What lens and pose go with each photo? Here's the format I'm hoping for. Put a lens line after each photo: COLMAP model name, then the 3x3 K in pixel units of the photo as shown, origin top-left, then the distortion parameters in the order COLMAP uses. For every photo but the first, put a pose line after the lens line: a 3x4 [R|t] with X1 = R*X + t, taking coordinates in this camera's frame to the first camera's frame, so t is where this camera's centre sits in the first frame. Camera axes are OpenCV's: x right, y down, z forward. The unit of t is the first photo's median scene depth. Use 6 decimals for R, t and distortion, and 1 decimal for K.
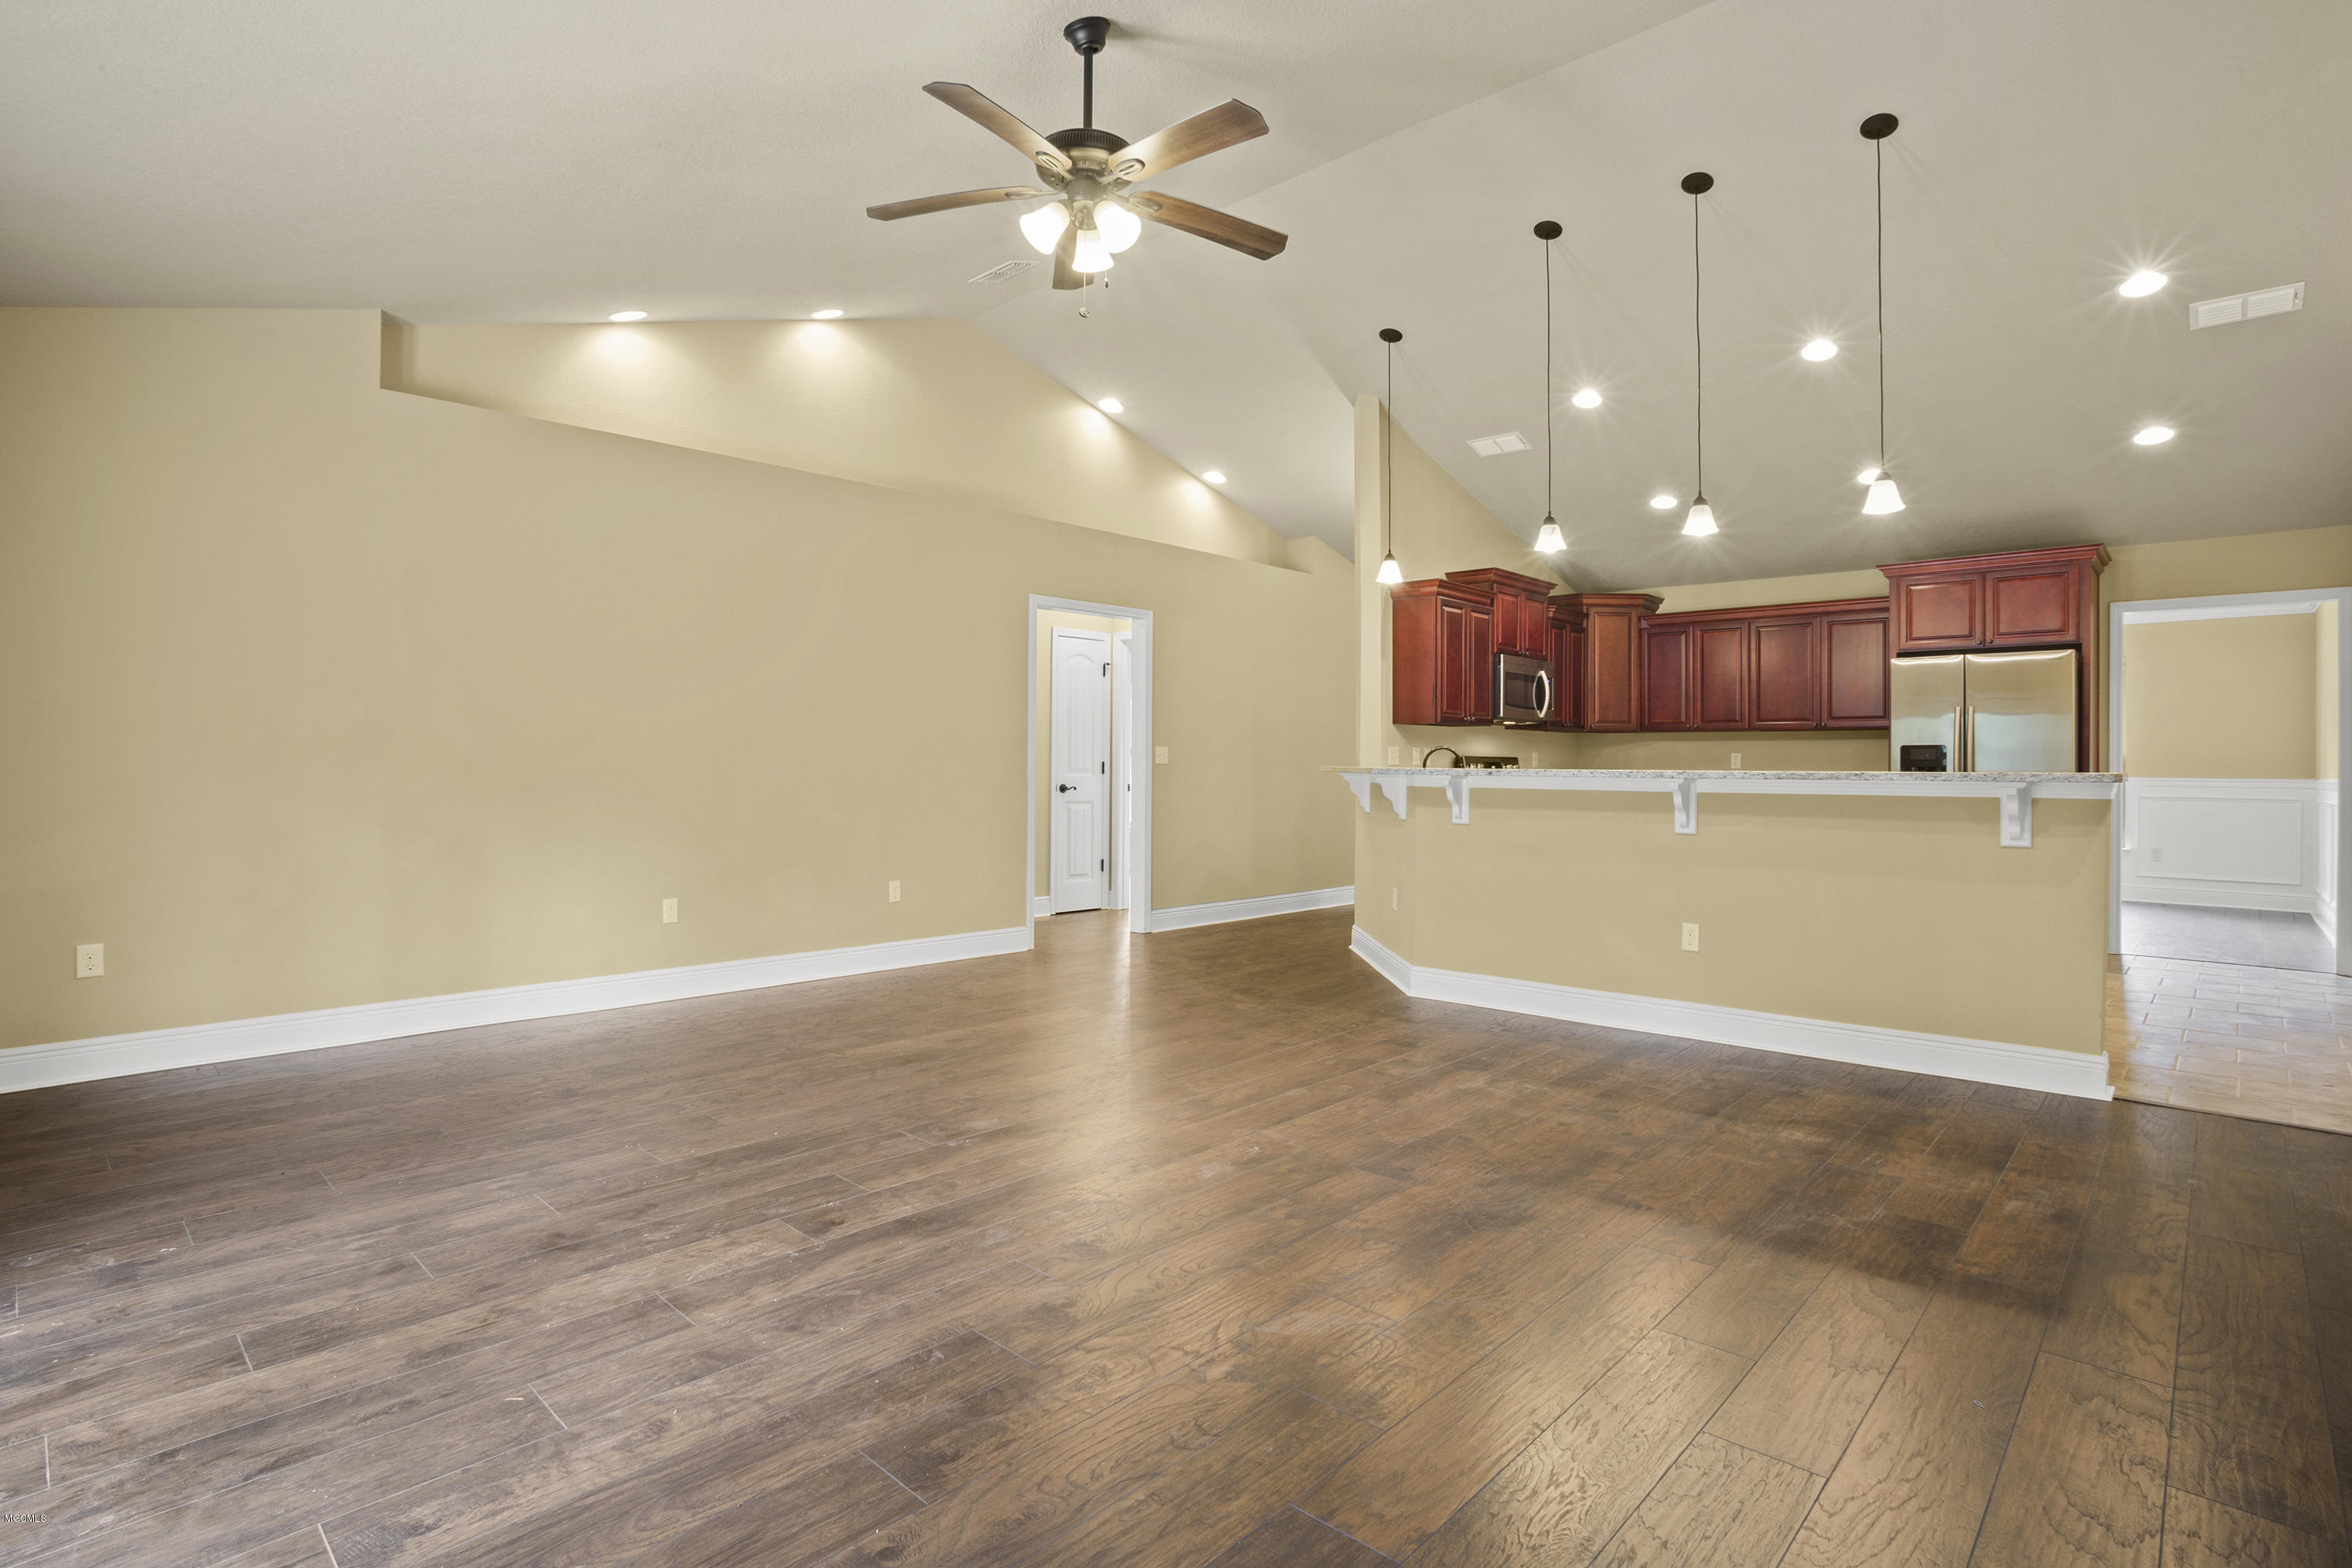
lens RADIAL K [[1150.5, 0, 1175.9], [0, 1150.5, 776.9], [0, 0, 1]] dist [-0.066577, 0.030862]
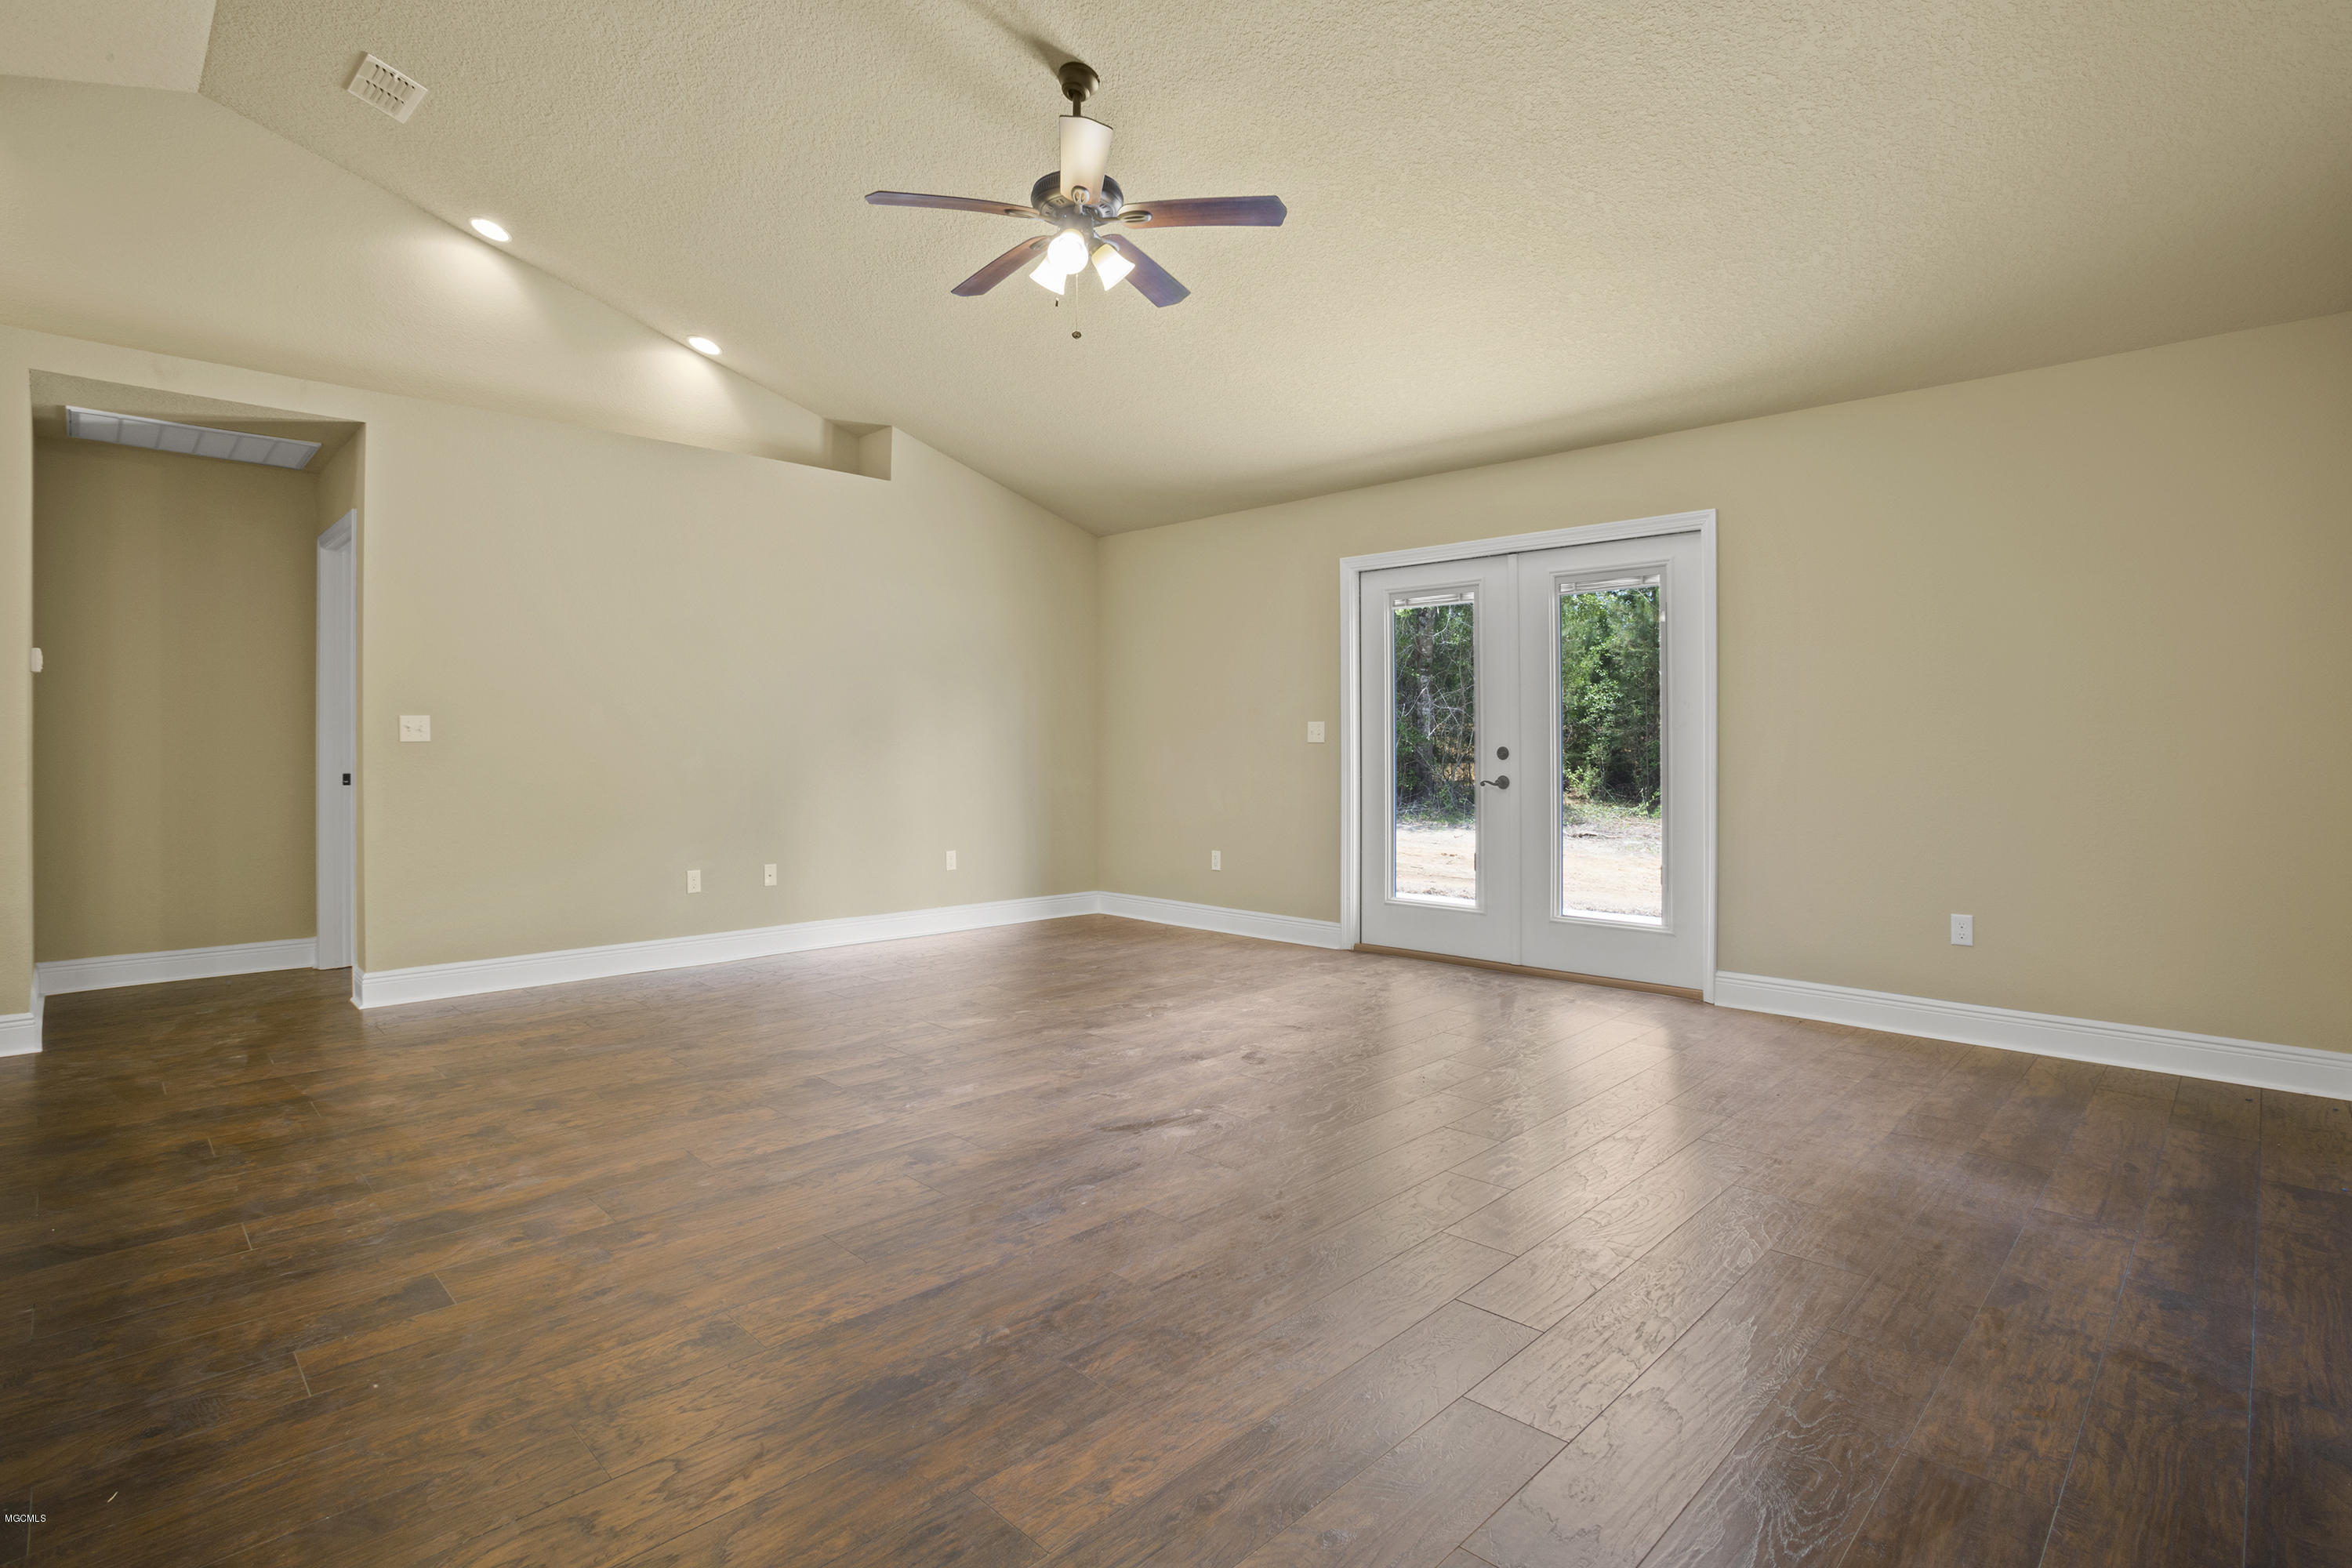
lens RADIAL K [[1154.2, 0, 1163.7], [0, 1154.2, 794.6], [0, 0, 1]] dist [-0.067008, 0.029729]
pose [[-0.999494, -0.006561, 0.031140, -0.185849], [-0.004881, 0.998544, 0.053725, -0.018537], [-0.031447, 0.053546, -0.998070, 1.915249]]
